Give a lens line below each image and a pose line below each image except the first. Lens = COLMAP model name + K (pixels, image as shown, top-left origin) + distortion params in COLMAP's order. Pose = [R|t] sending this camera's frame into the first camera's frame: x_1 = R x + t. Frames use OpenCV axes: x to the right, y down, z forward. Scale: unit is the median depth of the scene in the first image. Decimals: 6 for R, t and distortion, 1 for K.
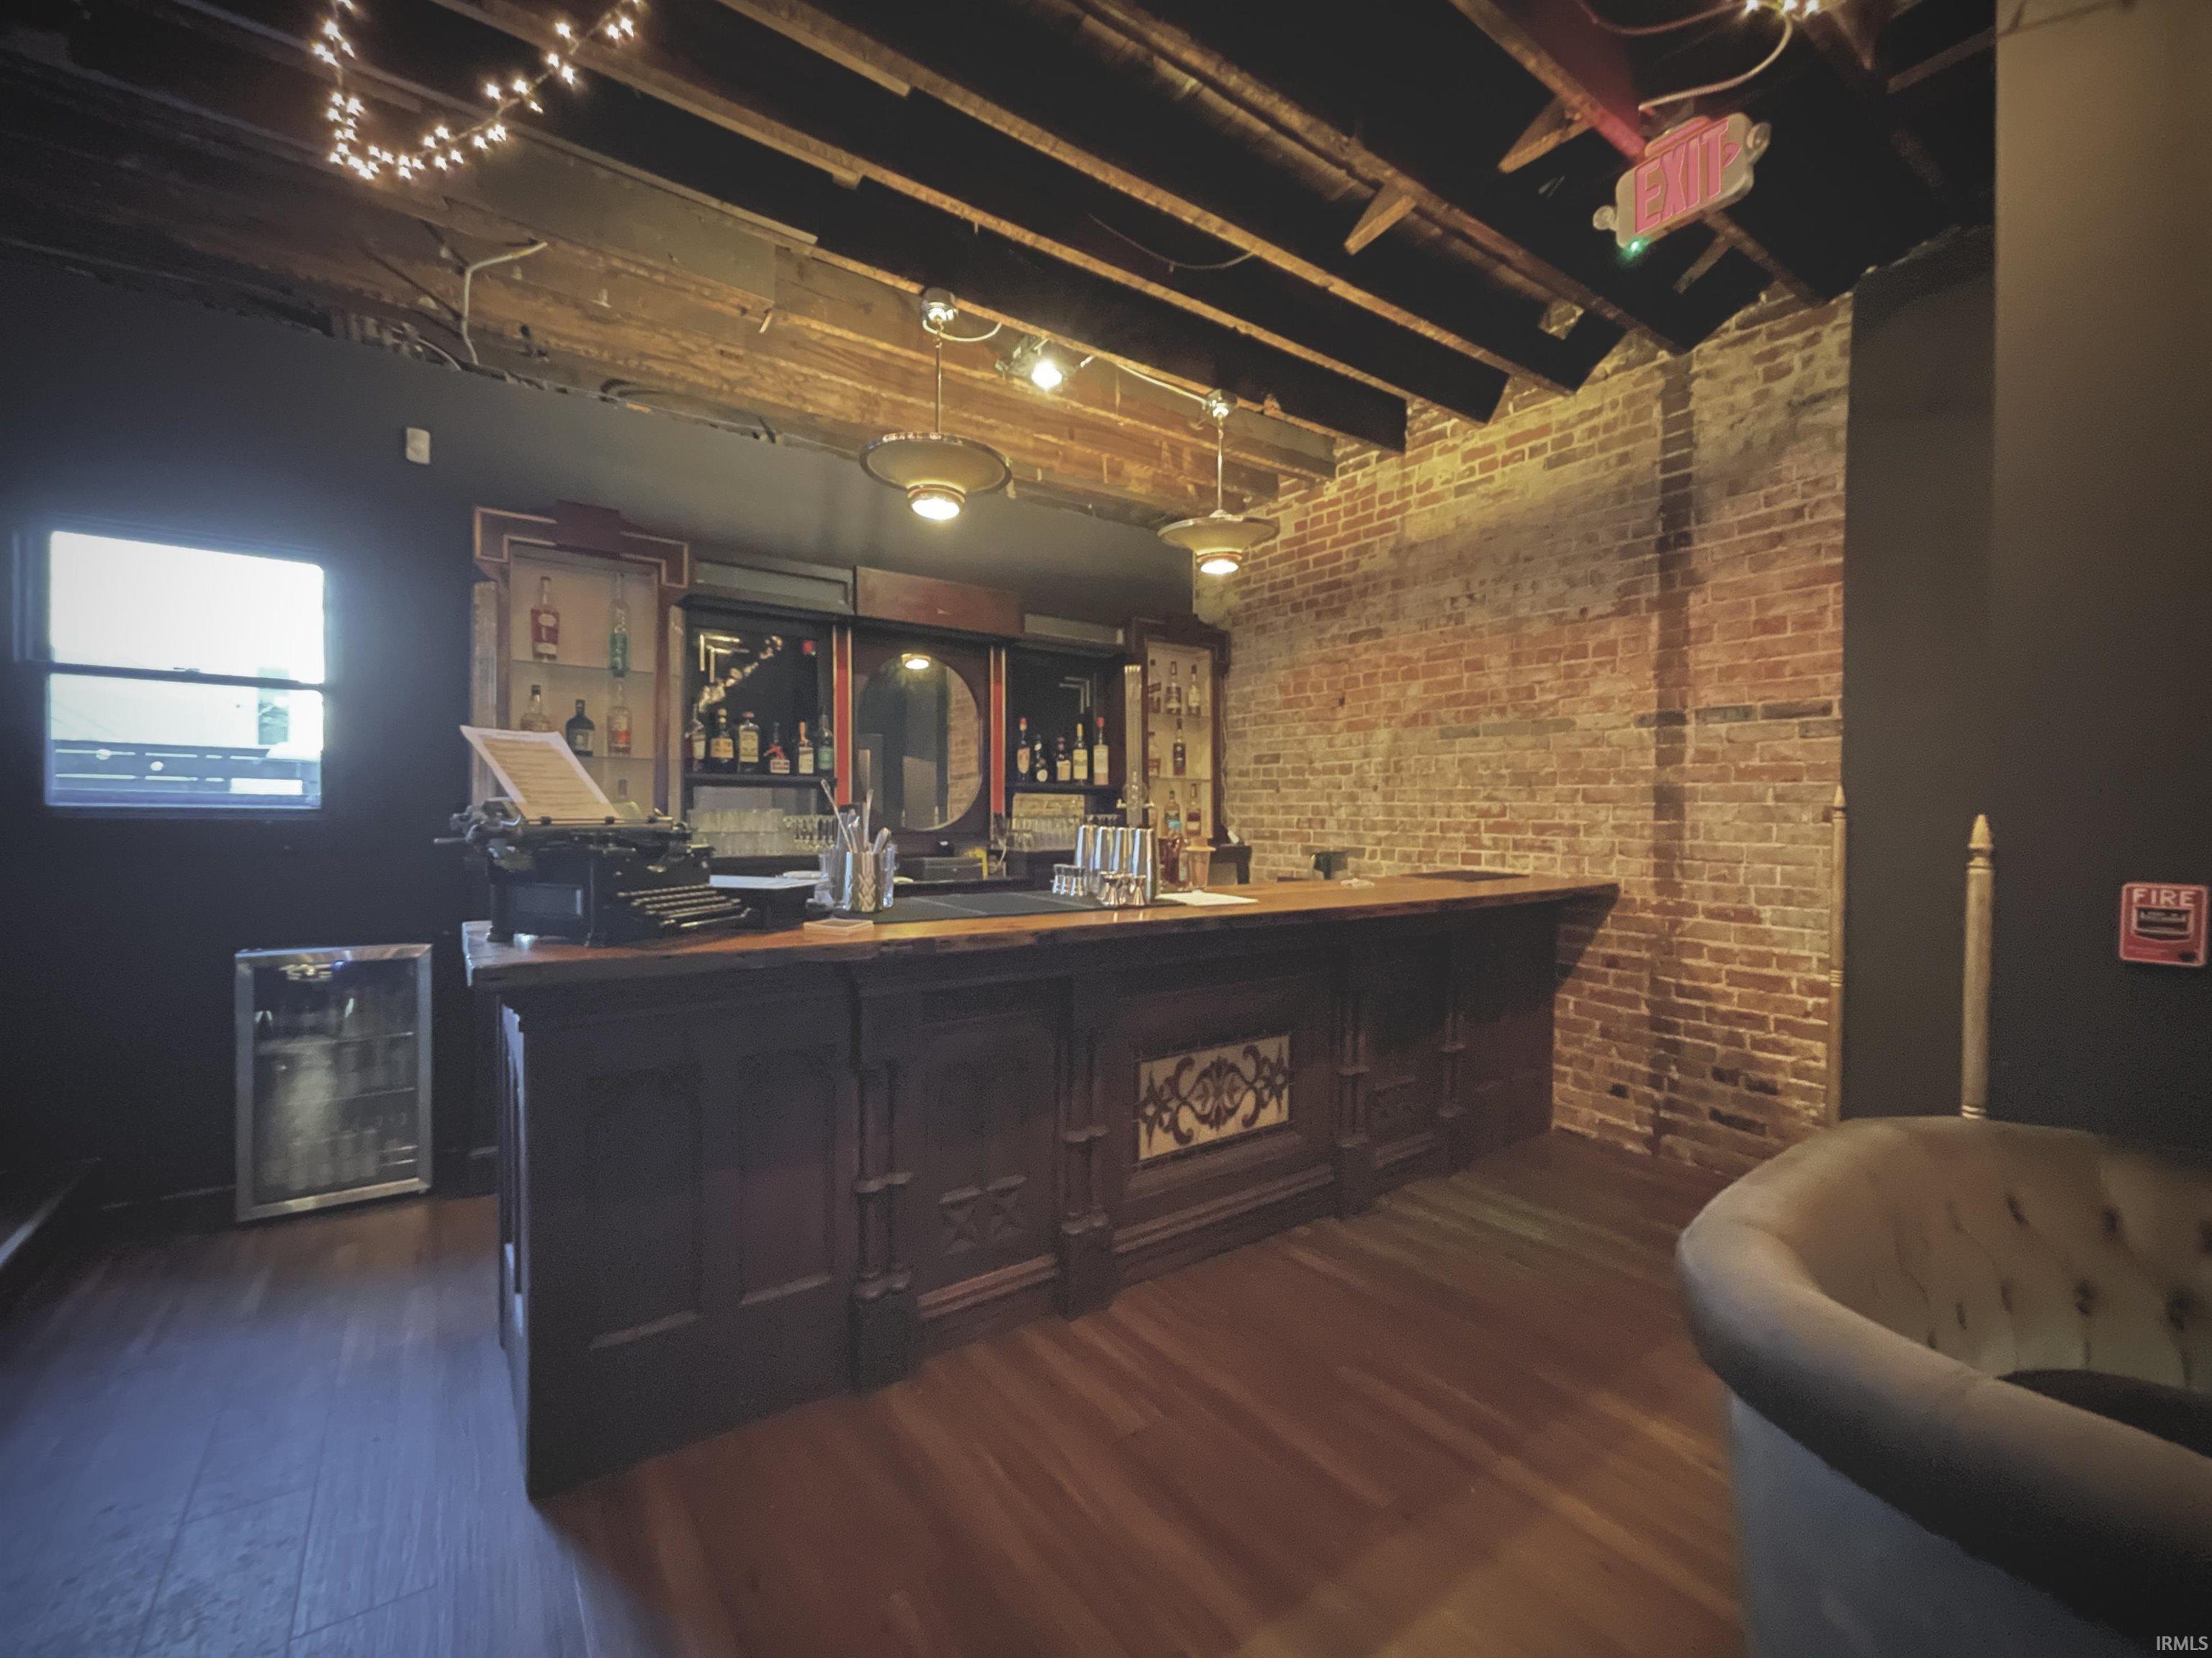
lens RADIAL K [[927.8, 0, 1111.5], [0, 927.8, 838.6], [0, 0, 1]] dist [-0.006765, 0.003251]
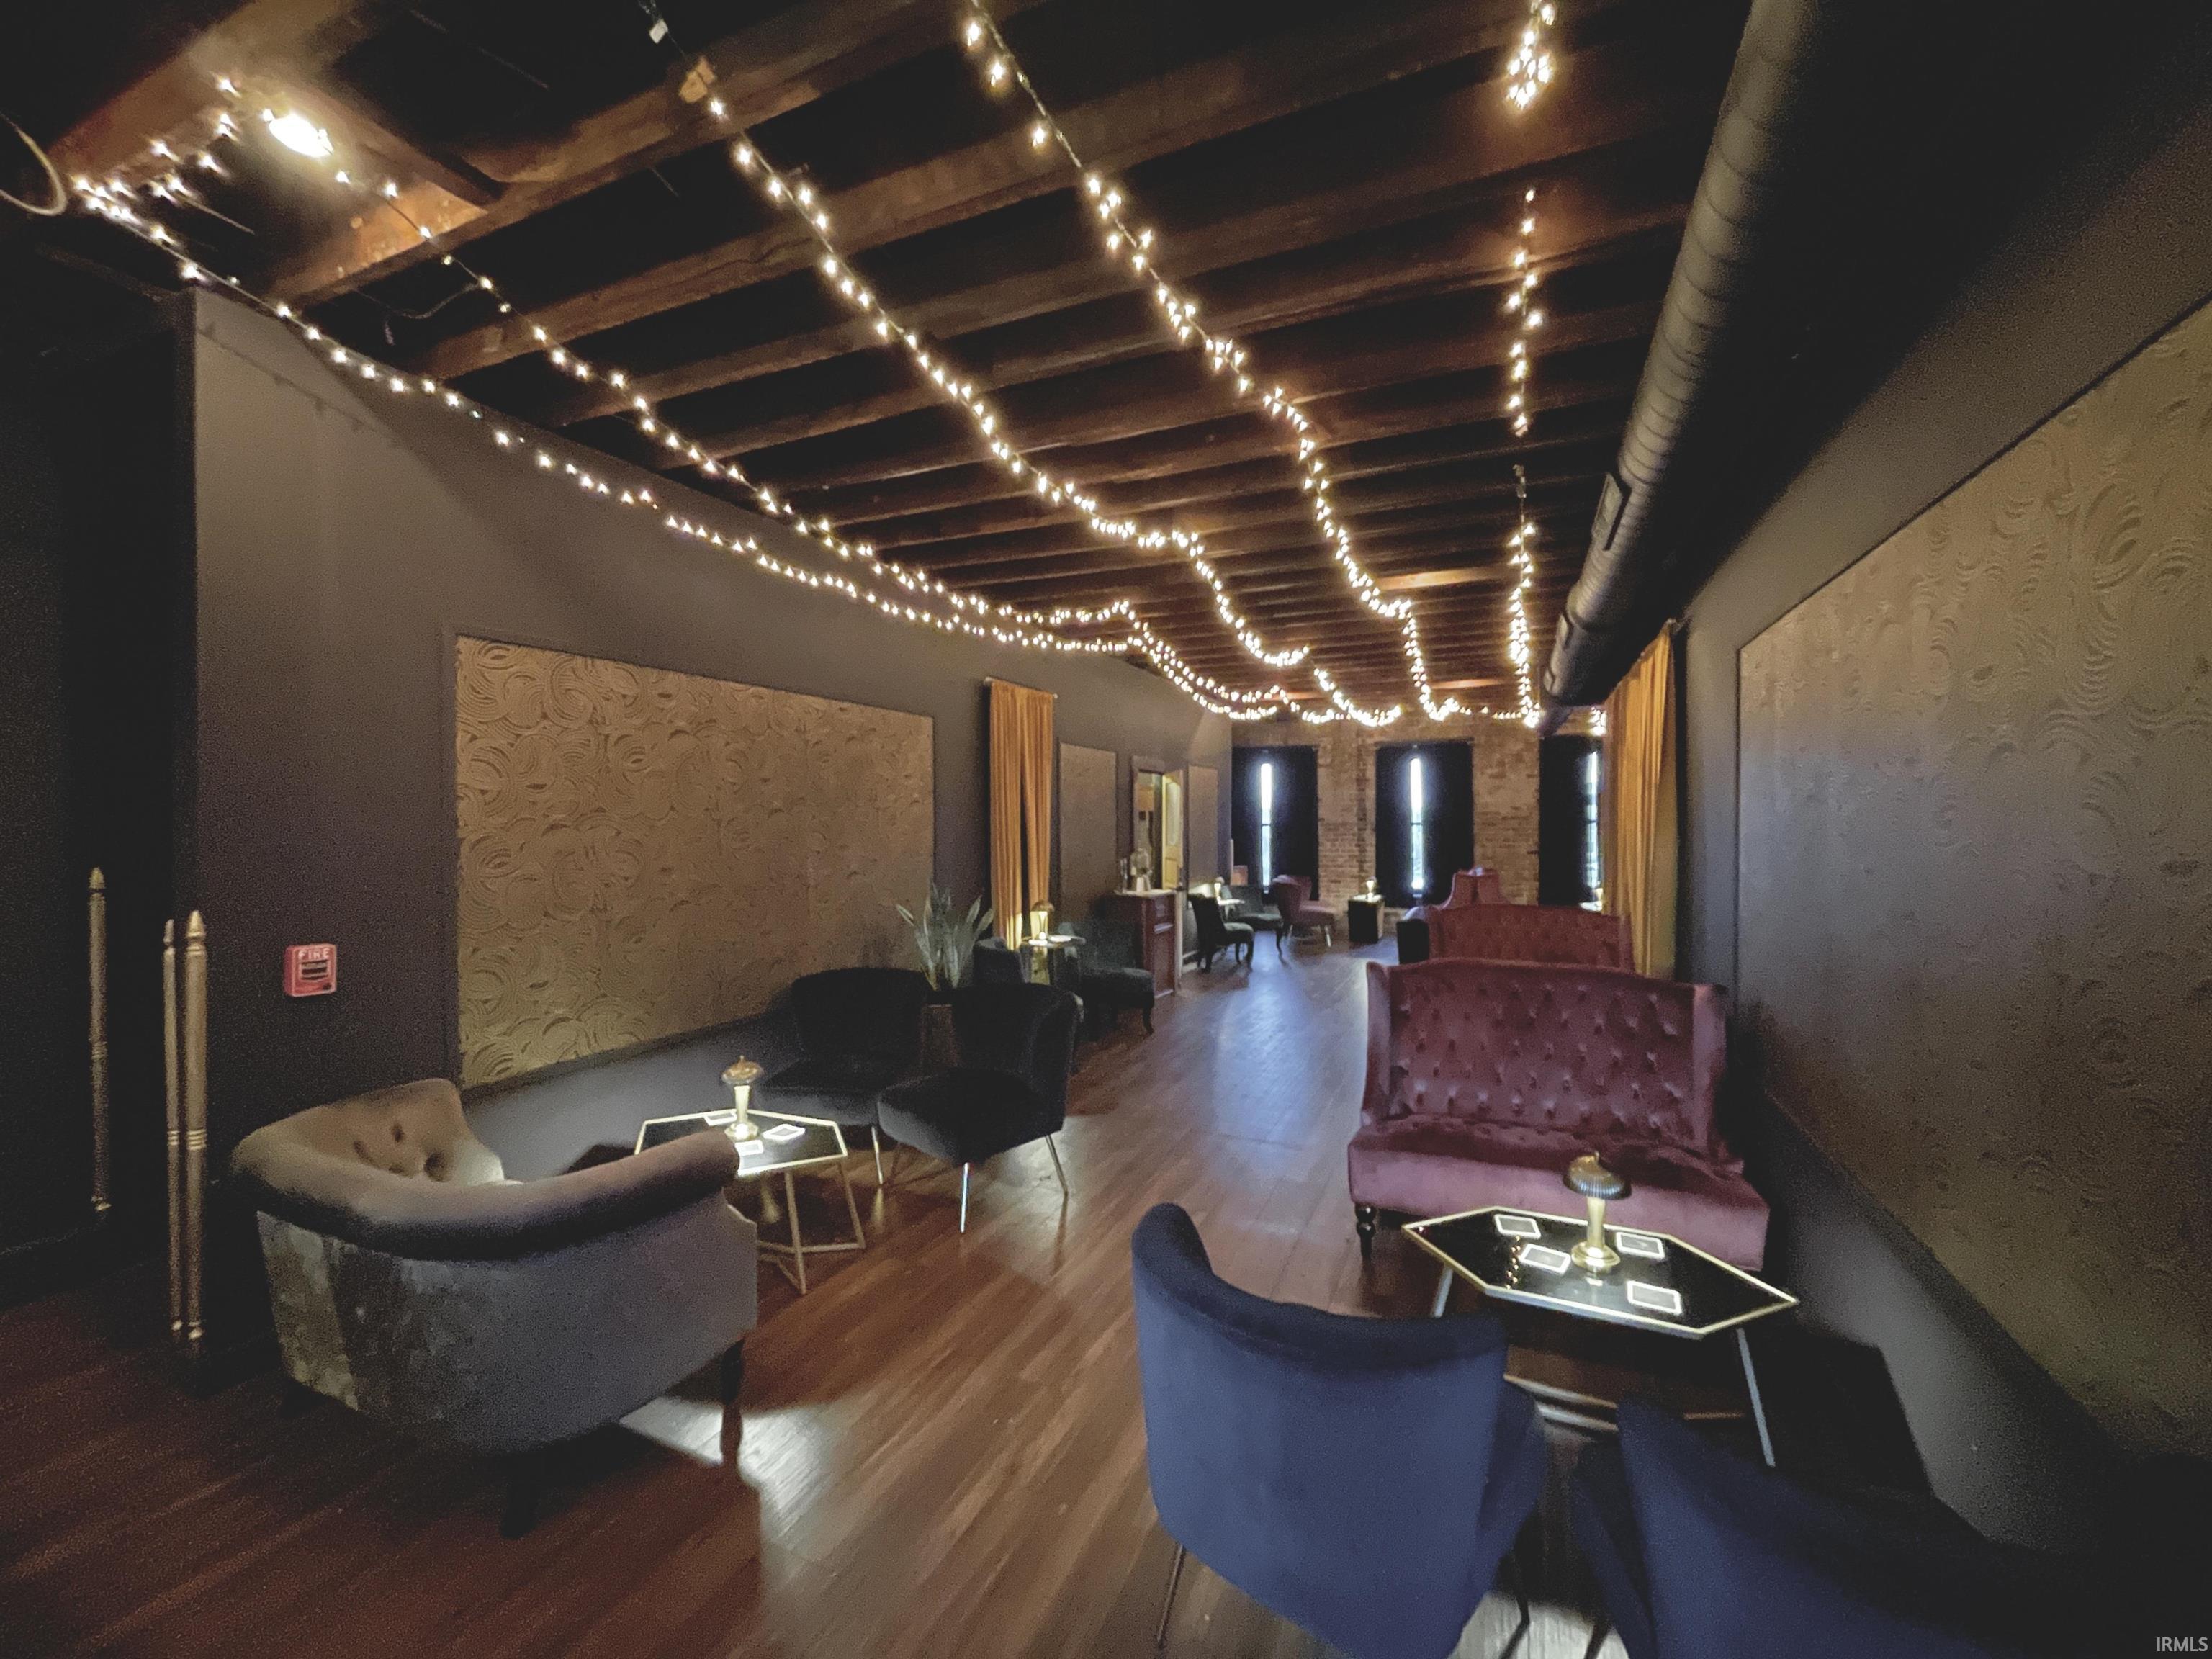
lens RADIAL K [[927.9, 0, 1144.6], [0, 927.9, 818.6], [0, 0, 1]] dist [-0.006765, 0.003251]
pose [[-0.522440, -0.010906, 0.852606, -0.429716], [0.007133, 0.999827, 0.017160, -0.081499], [-0.852646, 0.015047, -0.522272, 0.251471]]
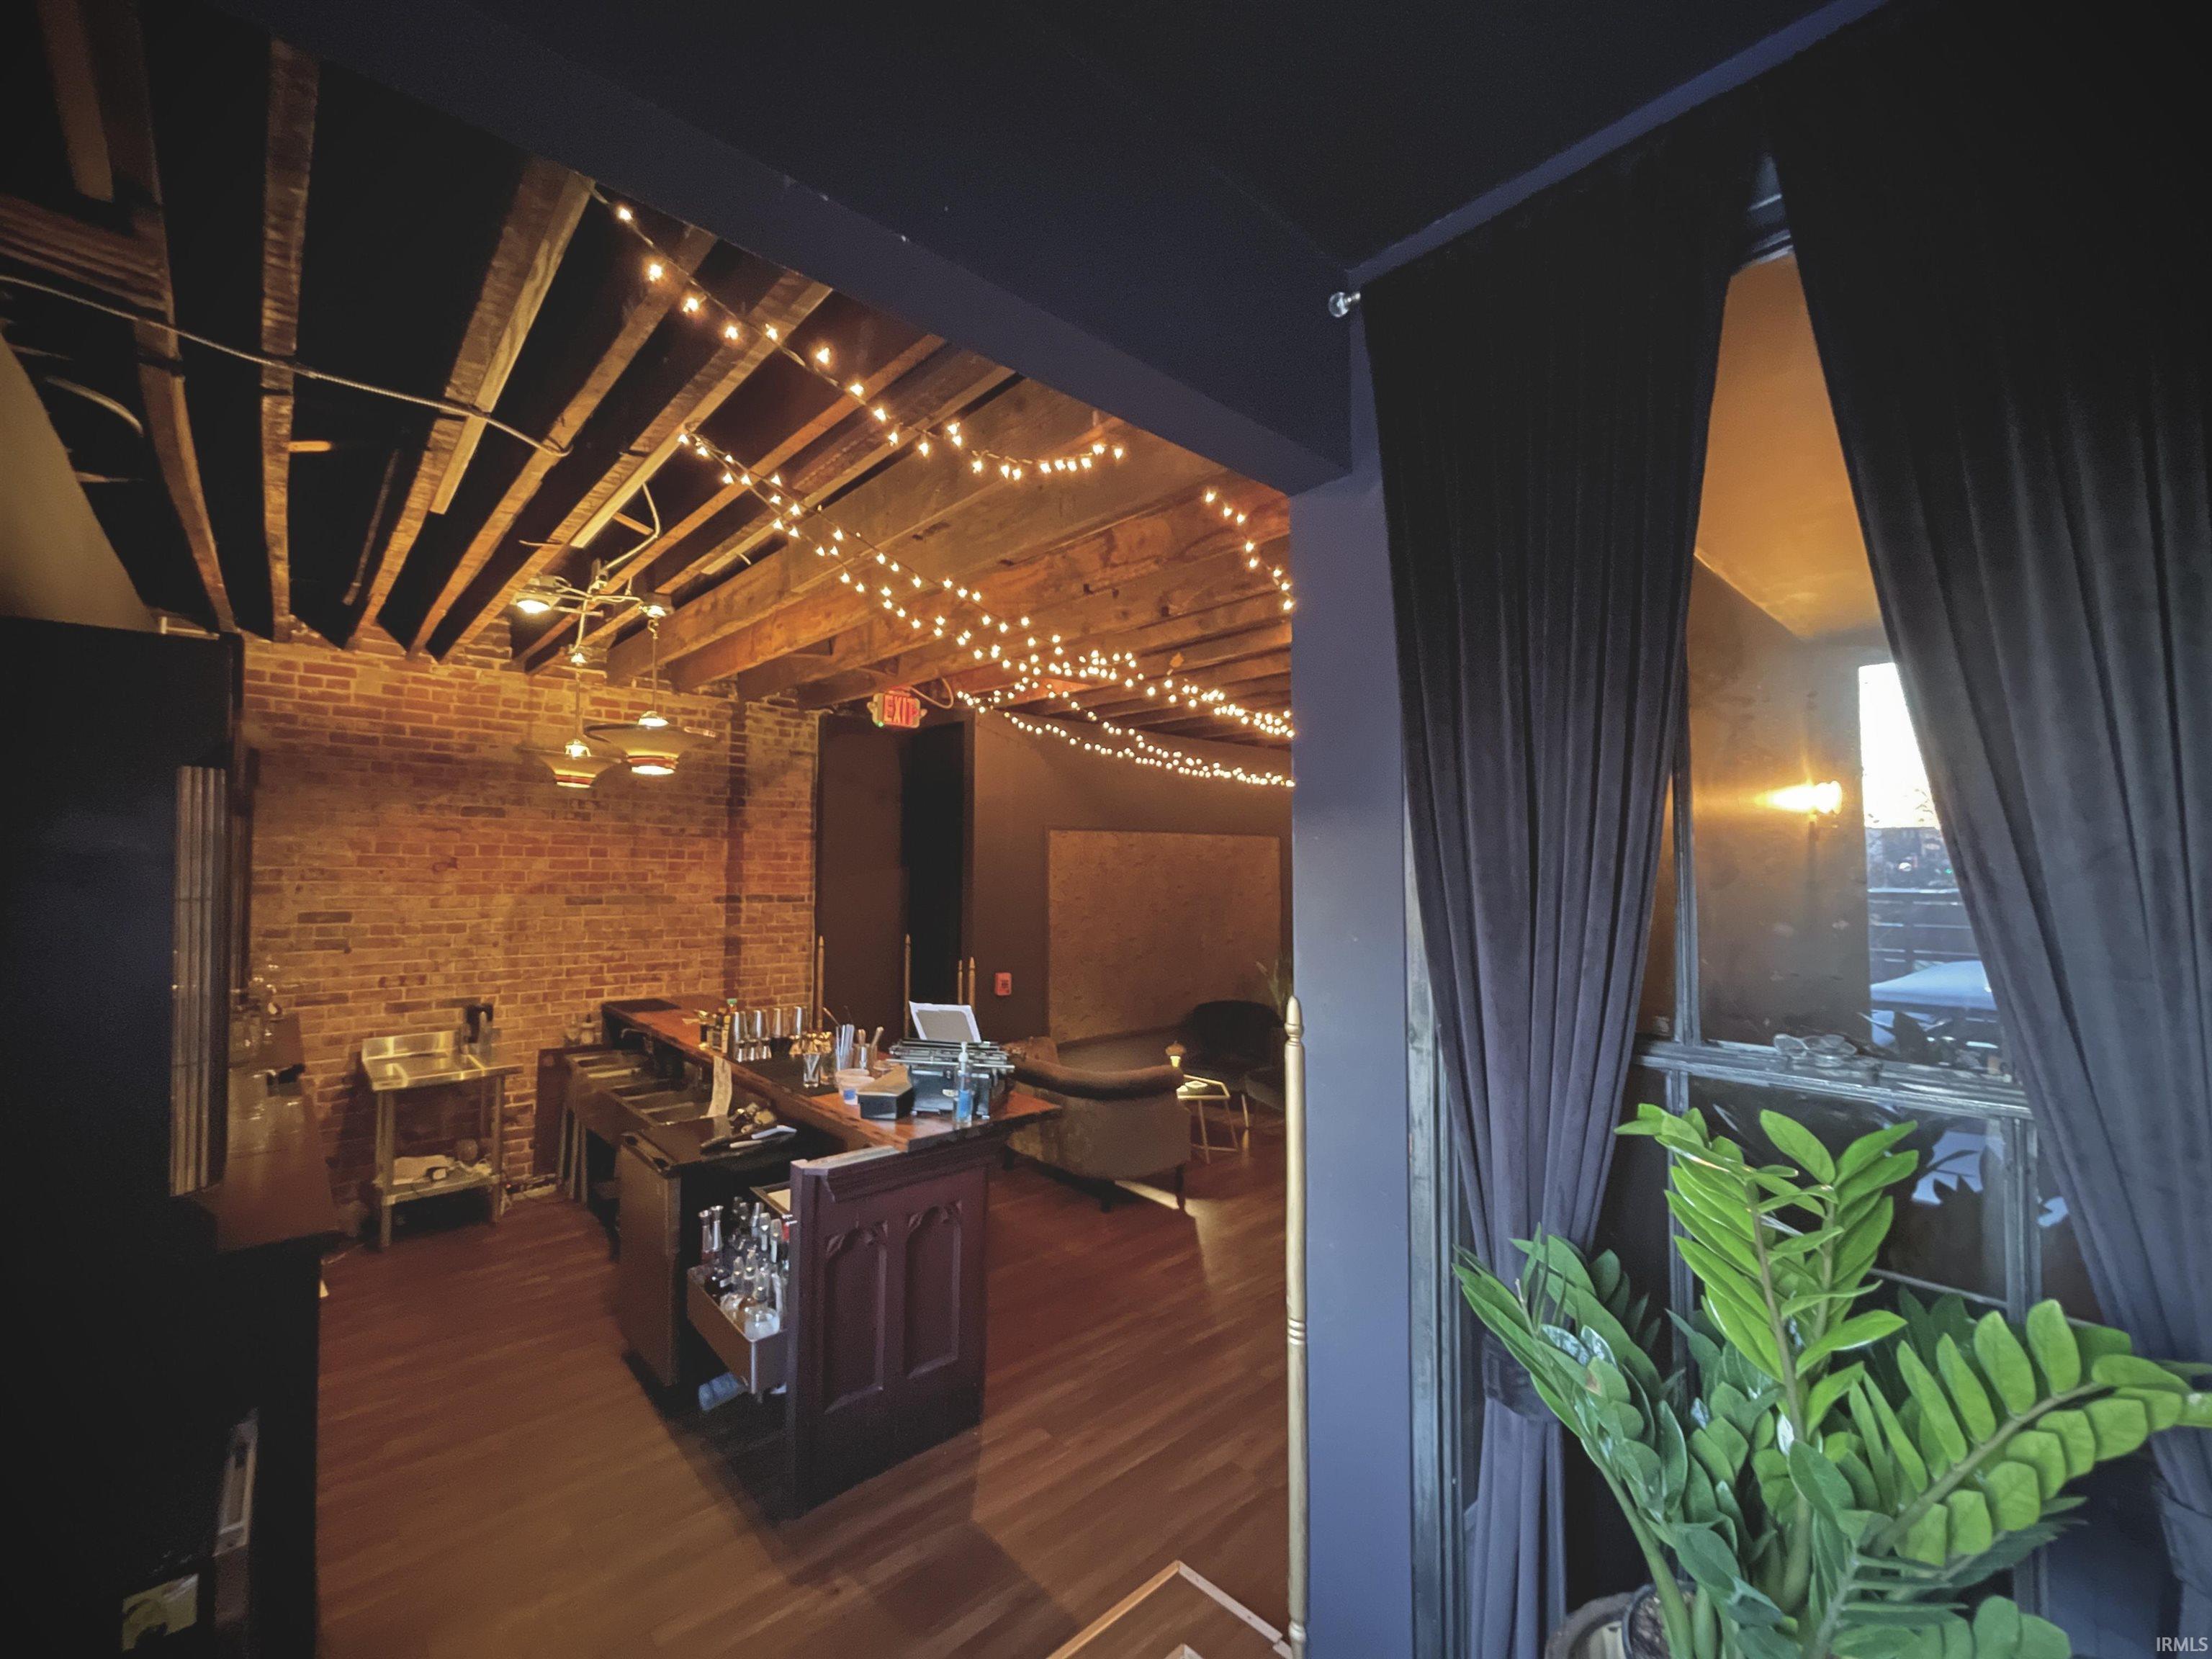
lens RADIAL K [[927.9, 0, 1098.3], [0, 927.9, 834.2], [0, 0, 1]] dist [-0.006765, 0.003251]
pose [[-0.107811, 0.023224, 0.993900, -1.126391], [0.016270, 0.999634, -0.021593, -0.182387], [-0.994038, 0.013843, -0.108149, 0.430726]]
